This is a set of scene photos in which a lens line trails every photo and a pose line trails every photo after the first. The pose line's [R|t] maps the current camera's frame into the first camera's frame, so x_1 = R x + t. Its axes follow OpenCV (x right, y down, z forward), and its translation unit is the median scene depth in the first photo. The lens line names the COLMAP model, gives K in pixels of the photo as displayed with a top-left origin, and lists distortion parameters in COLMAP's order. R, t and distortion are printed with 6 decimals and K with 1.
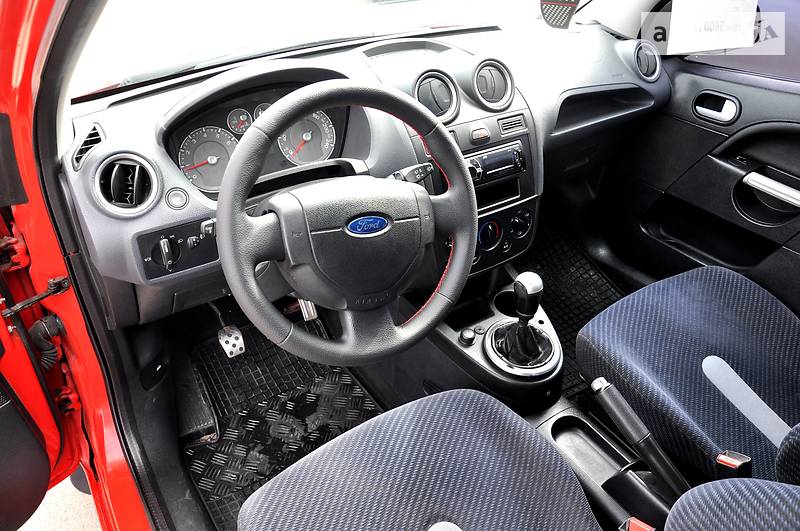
lens RADIAL K [[624.0, 0, 399.6], [0, 624.0, 265.1], [0, 0, 1]] dist [-0.160801, 0.126172]
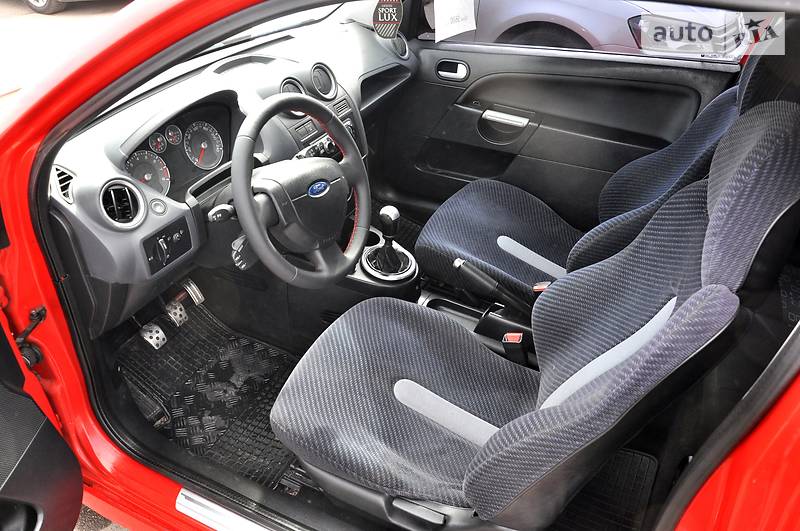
lens RADIAL K [[624.0, 0, 399.6], [0, 624.0, 265.1], [0, 0, 1]] dist [-0.160801, 0.126172]
pose [[0.859677, -0.275720, 0.430039, -0.391322], [0.264678, 0.960434, 0.086674, 0.023347], [-0.436922, 0.039310, 0.898640, -0.273059]]
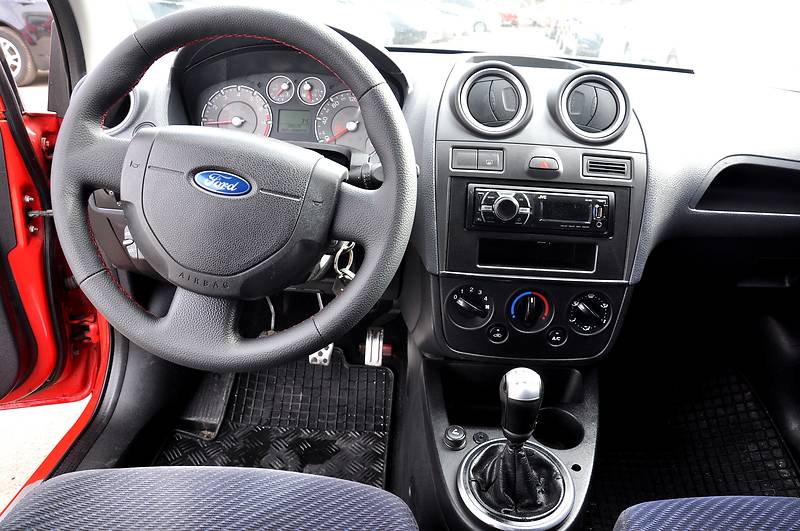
lens RADIAL K [[624.0, 0, 399.6], [0, 624.0, 265.1], [0, 0, 1]] dist [-0.160801, 0.126172]
pose [[0.813208, 0.278082, -0.511236, 0.373541], [-0.356982, 0.932129, -0.060818, -0.002505], [0.459626, 0.231960, 0.857286, 0.334137]]
